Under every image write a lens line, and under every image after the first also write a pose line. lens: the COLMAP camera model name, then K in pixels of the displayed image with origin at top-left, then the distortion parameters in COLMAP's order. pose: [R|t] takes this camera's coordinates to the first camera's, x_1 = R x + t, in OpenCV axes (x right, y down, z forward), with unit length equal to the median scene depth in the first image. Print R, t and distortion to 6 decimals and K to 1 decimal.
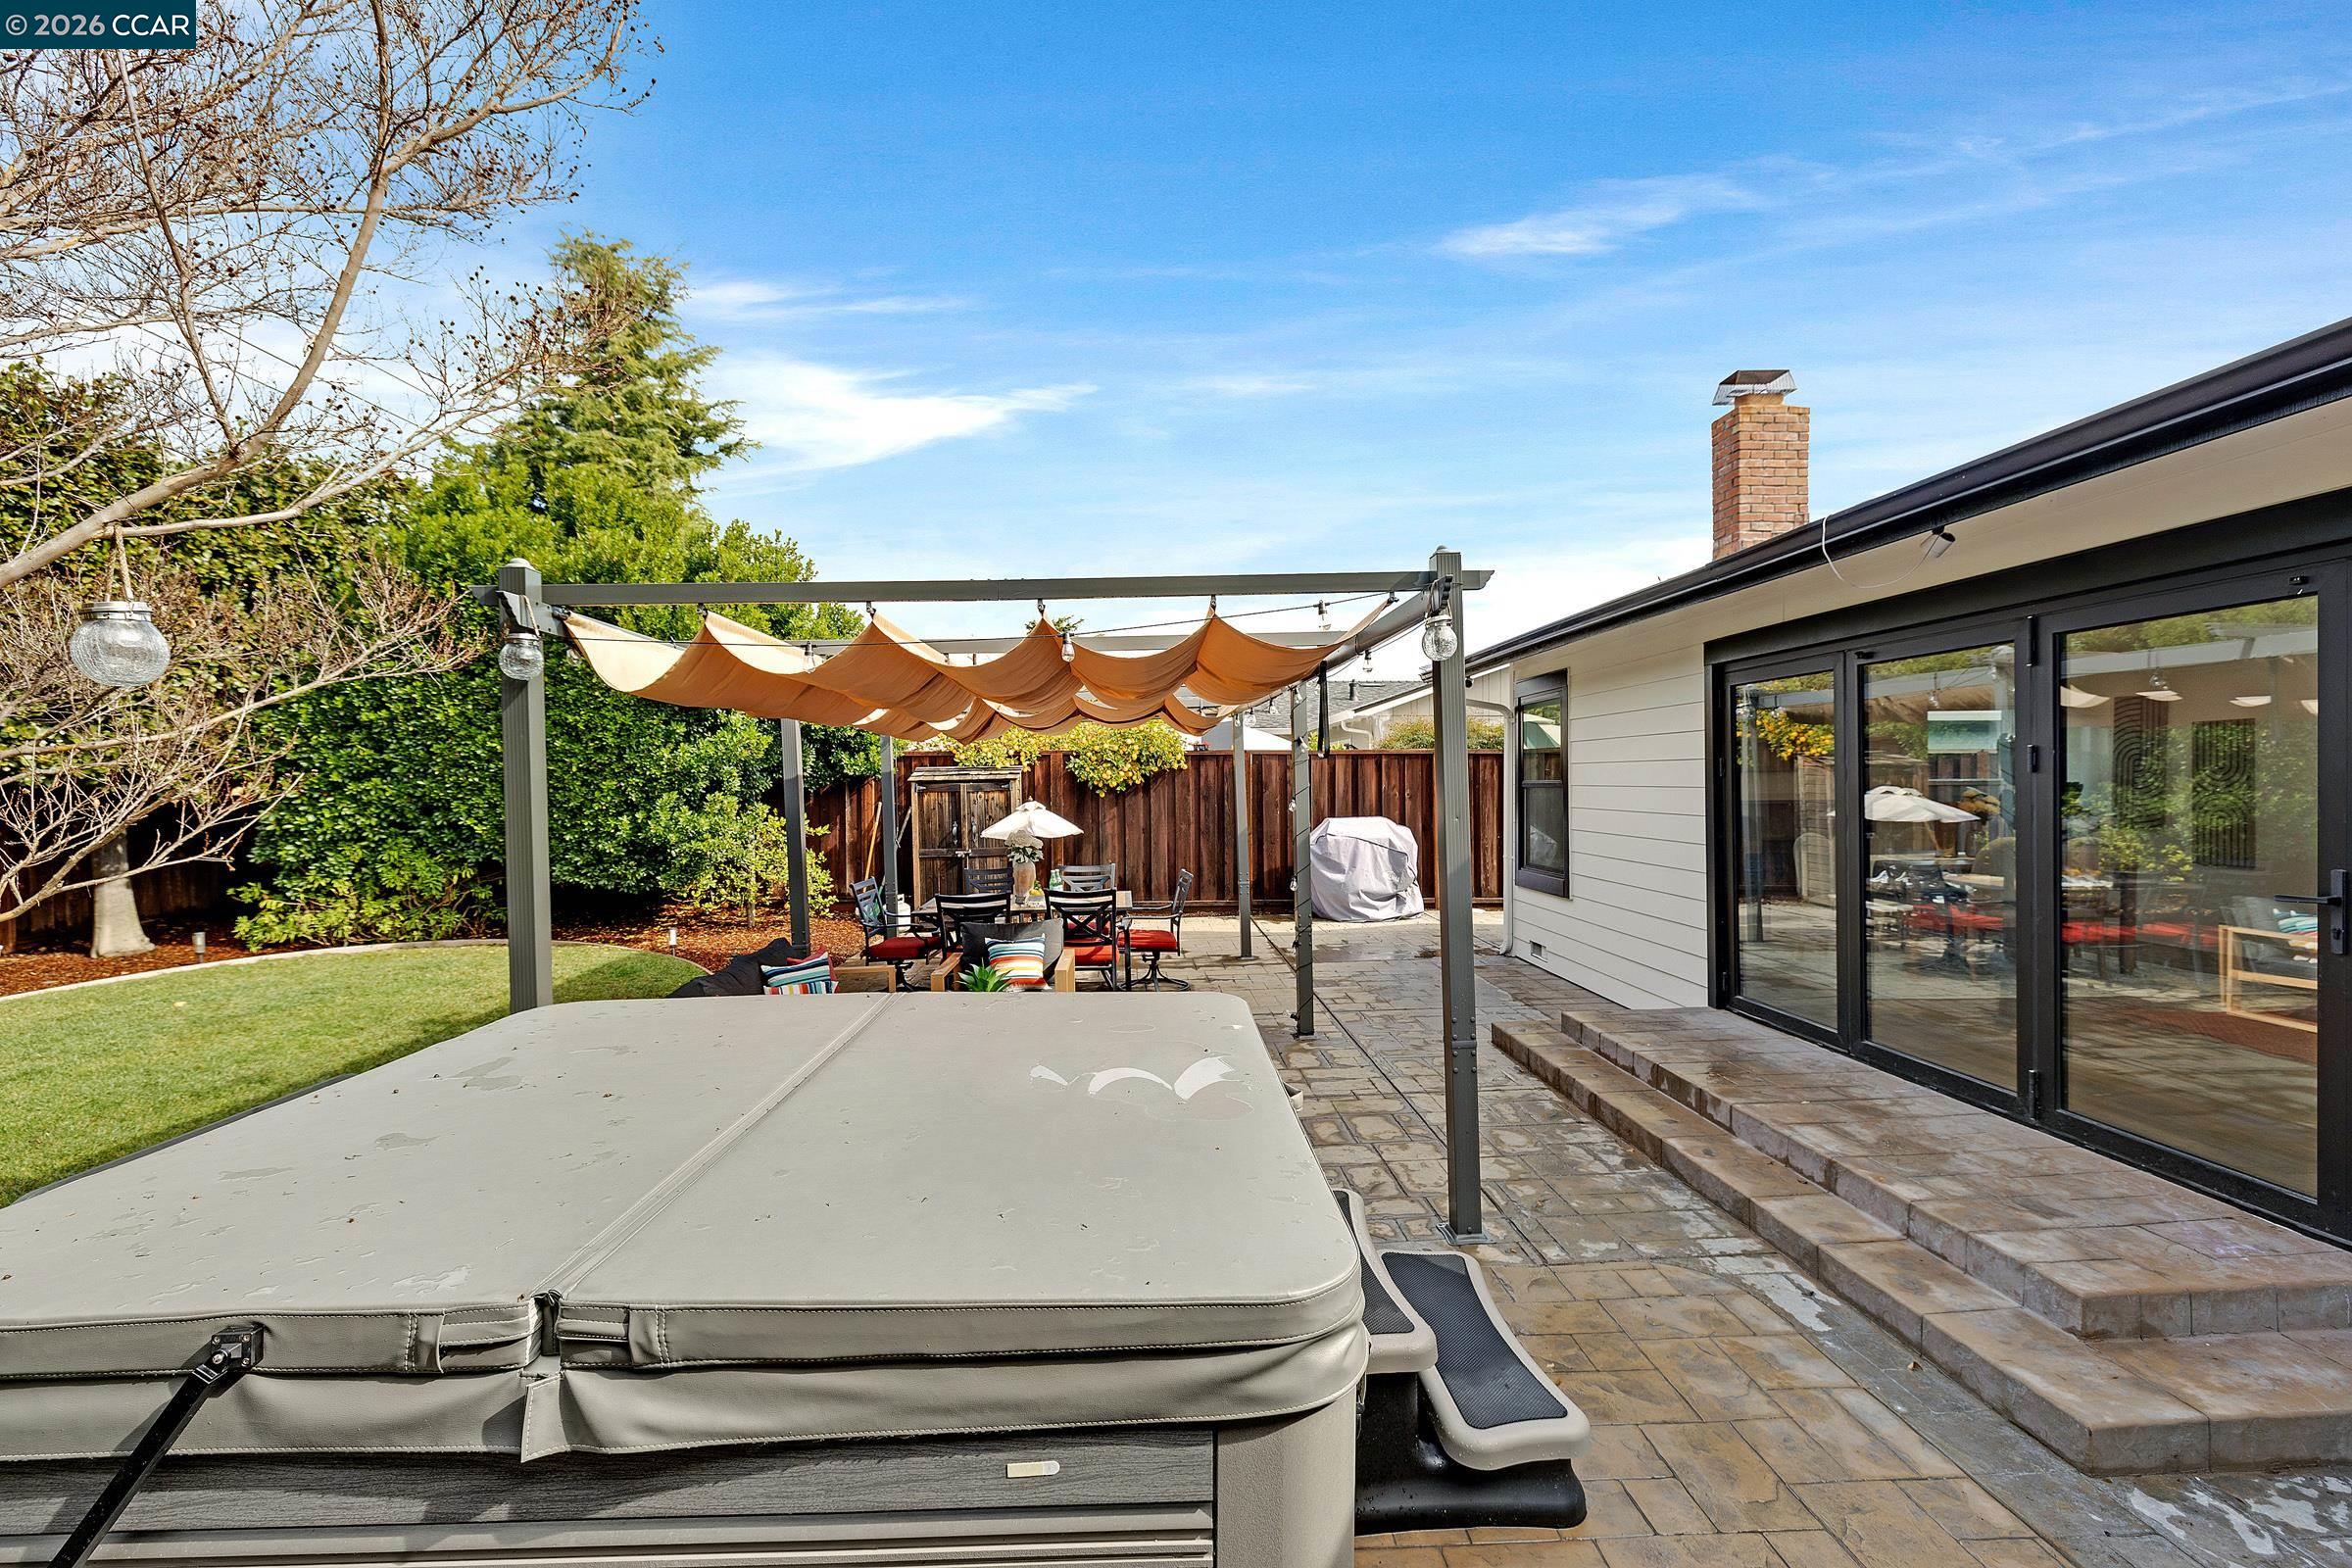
lens RADIAL K [[981.3, 0, 1178.1], [0, 981.3, 789.0], [0, 0, 1]] dist [-0.002415, -0.000004]
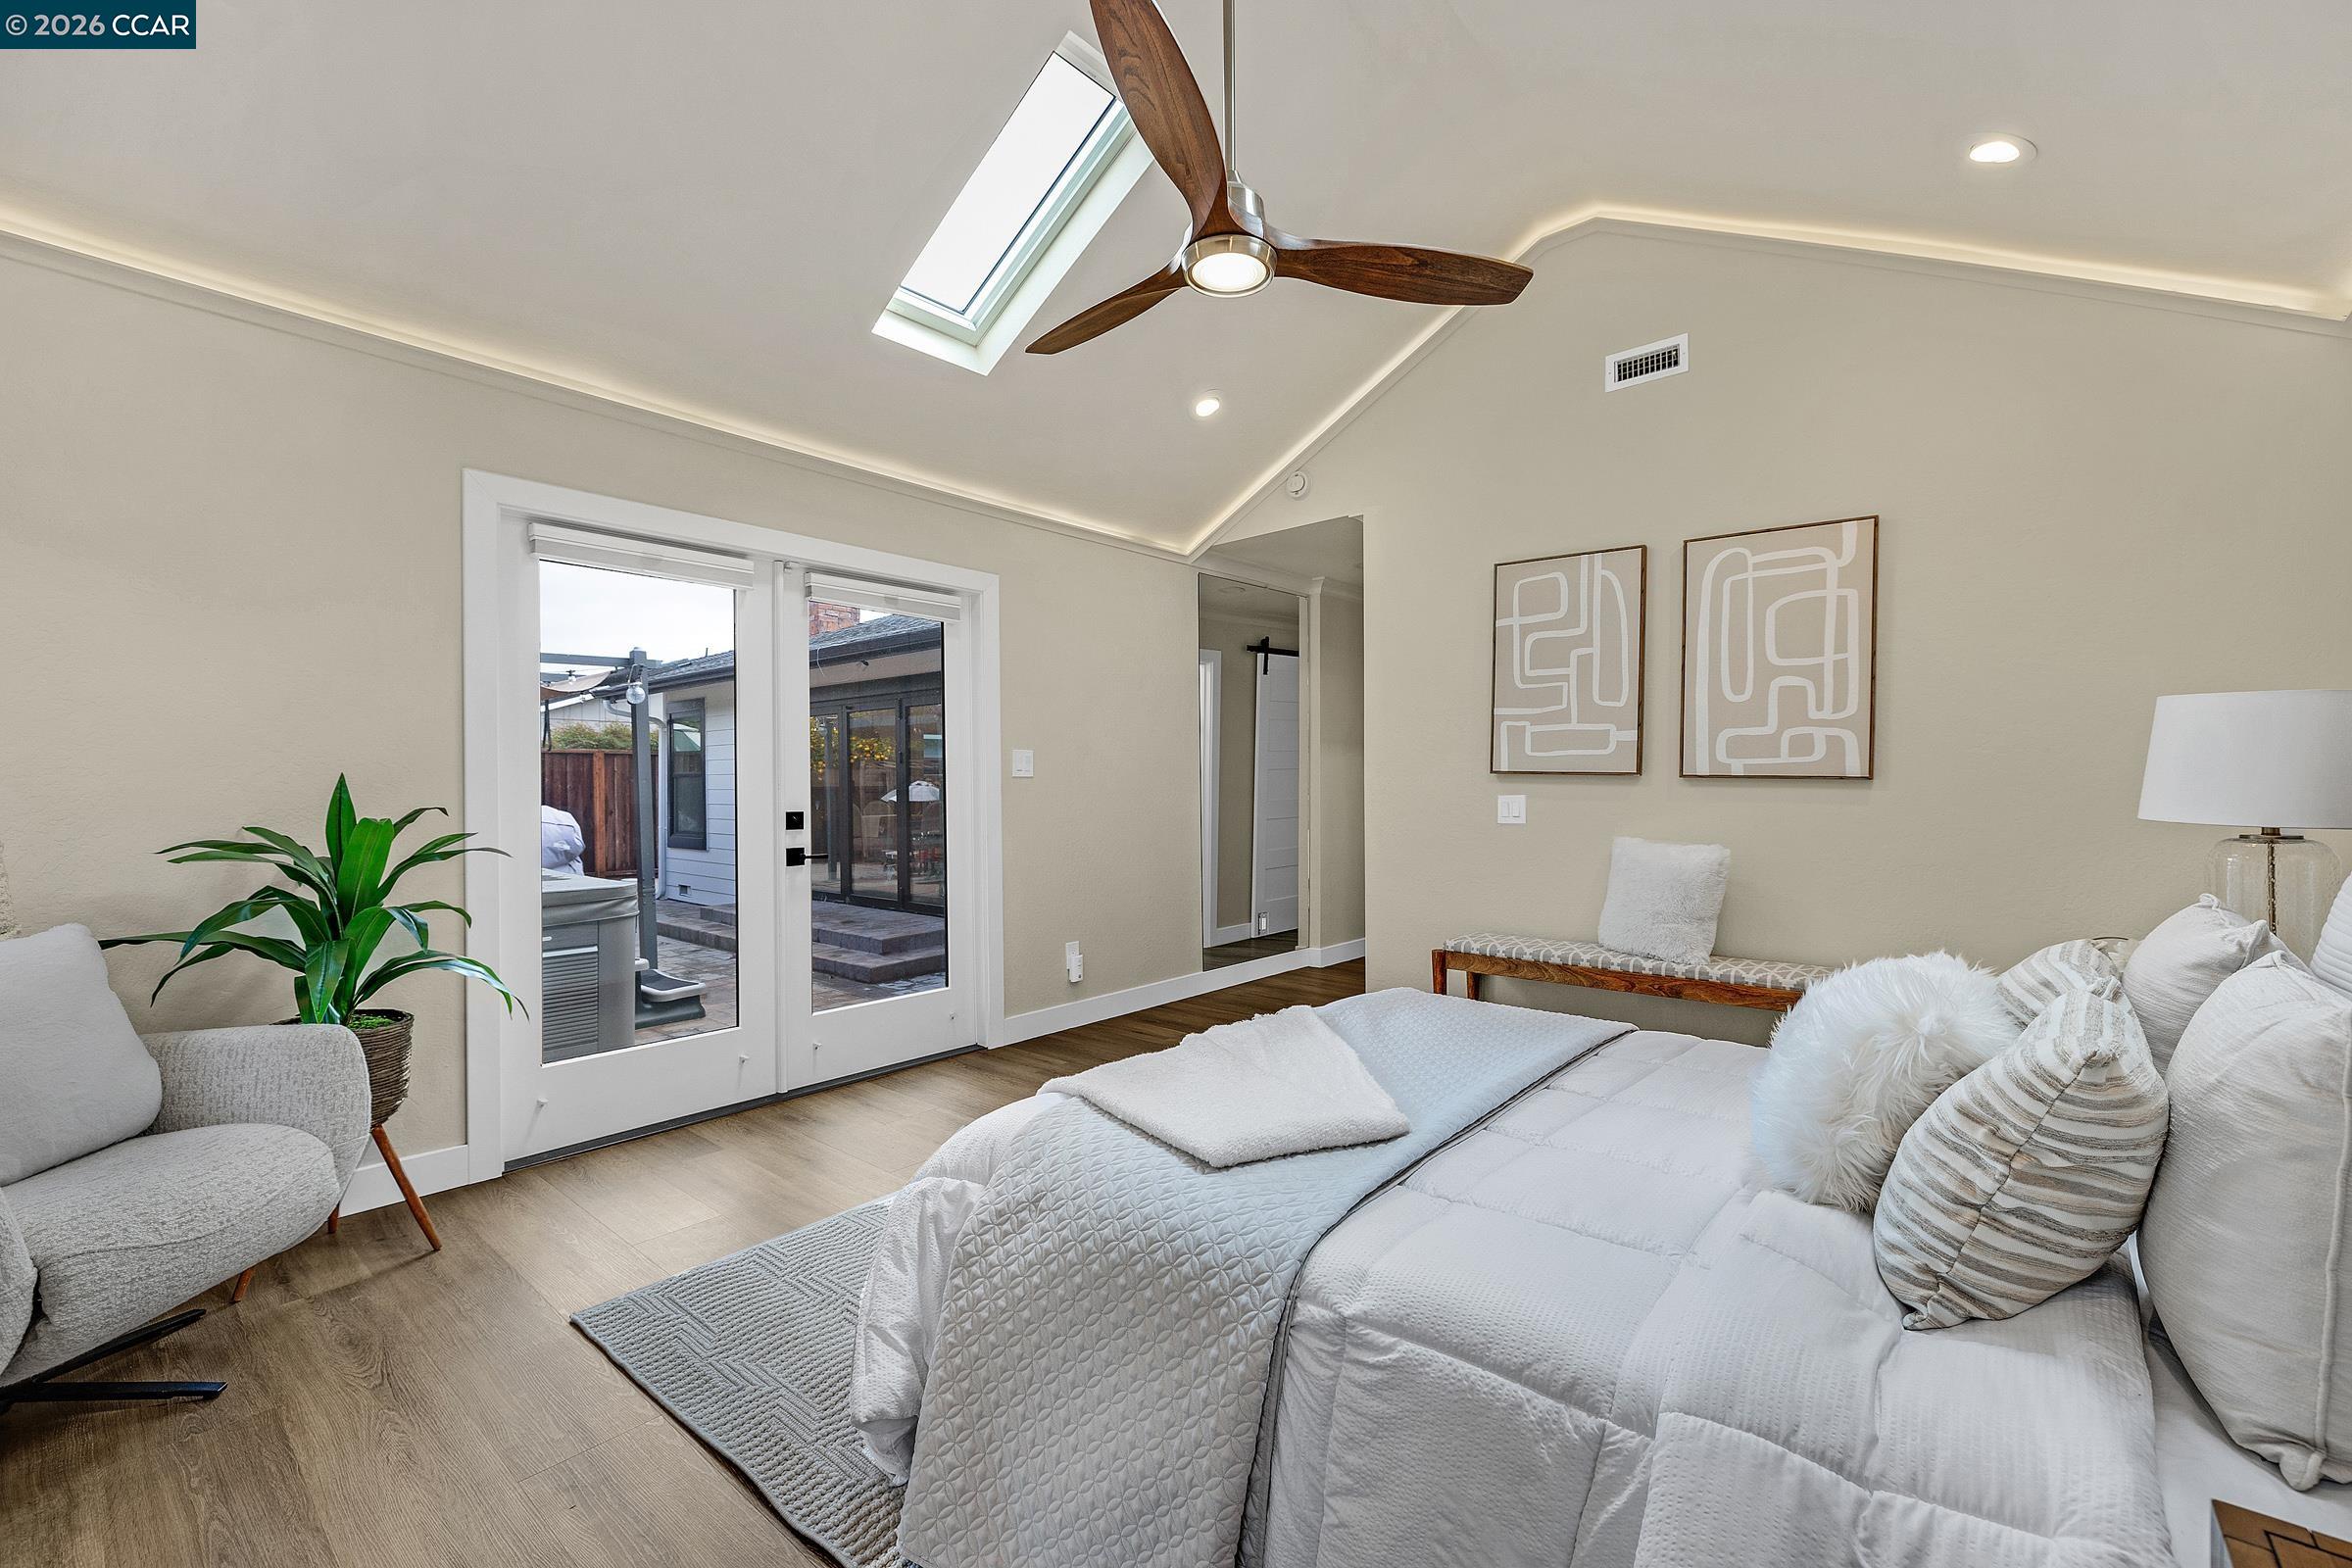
lens RADIAL K [[981.3, 0, 1181.4], [0, 981.3, 787.3], [0, 0, 1]] dist [-0.002415, -0.000004]
pose [[0.679899, -0.000656, 0.733306, -0.184968], [0.007048, 0.999959, -0.005640, 0.026063], [-0.733272, 0.009002, 0.679876, -0.493195]]
